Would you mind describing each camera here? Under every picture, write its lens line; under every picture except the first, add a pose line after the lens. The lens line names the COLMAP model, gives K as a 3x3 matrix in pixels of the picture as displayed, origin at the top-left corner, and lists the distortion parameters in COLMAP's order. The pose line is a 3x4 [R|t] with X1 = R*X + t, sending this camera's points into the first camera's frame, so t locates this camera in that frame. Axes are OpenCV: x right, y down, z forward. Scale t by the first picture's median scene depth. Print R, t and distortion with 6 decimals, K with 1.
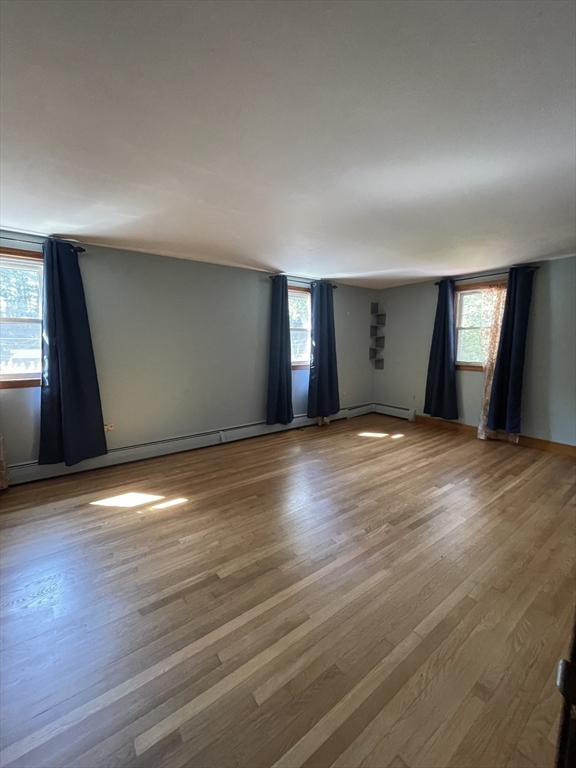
lens RADIAL K [[311.4, 0, 289.8], [0, 311.4, 380.7], [0, 0, 1]] dist [0.000879, -0.000912]
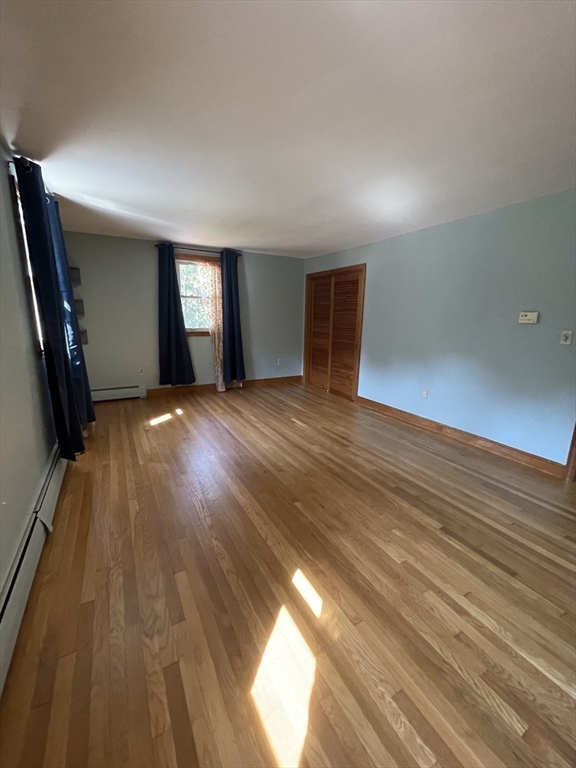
lens RADIAL K [[311.4, 0, 290.5], [0, 311.4, 382.5], [0, 0, 1]] dist [0.000879, -0.000912]
pose [[0.127575, -0.205249, 0.970359, -0.663517], [0.105470, 0.975614, 0.192494, -0.068004], [-0.986205, 0.077786, 0.146112, 0.705645]]
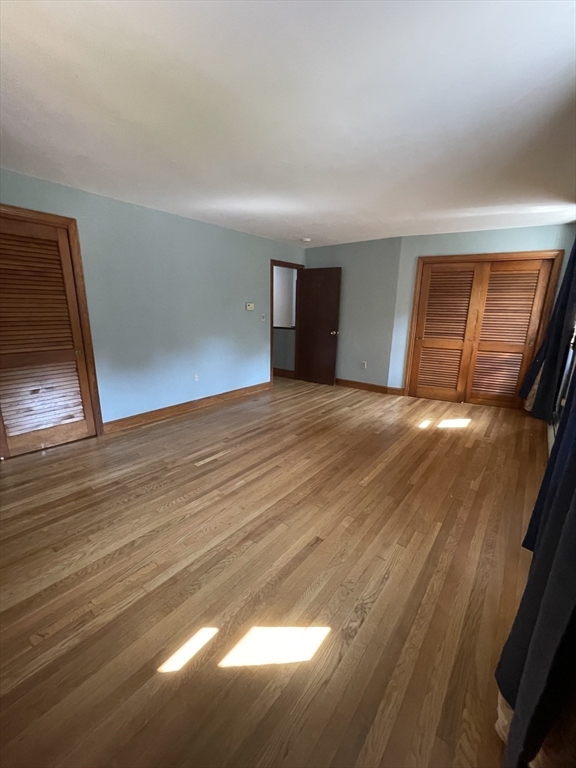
lens RADIAL K [[311.4, 0, 286.2], [0, 311.4, 386.5], [0, 0, 1]] dist [0.000879, -0.000912]
pose [[-0.968303, 0.045044, -0.245683, 0.426891], [-0.048262, 0.931330, 0.360965, -0.183485], [0.245071, 0.361381, -0.899636, 1.575053]]
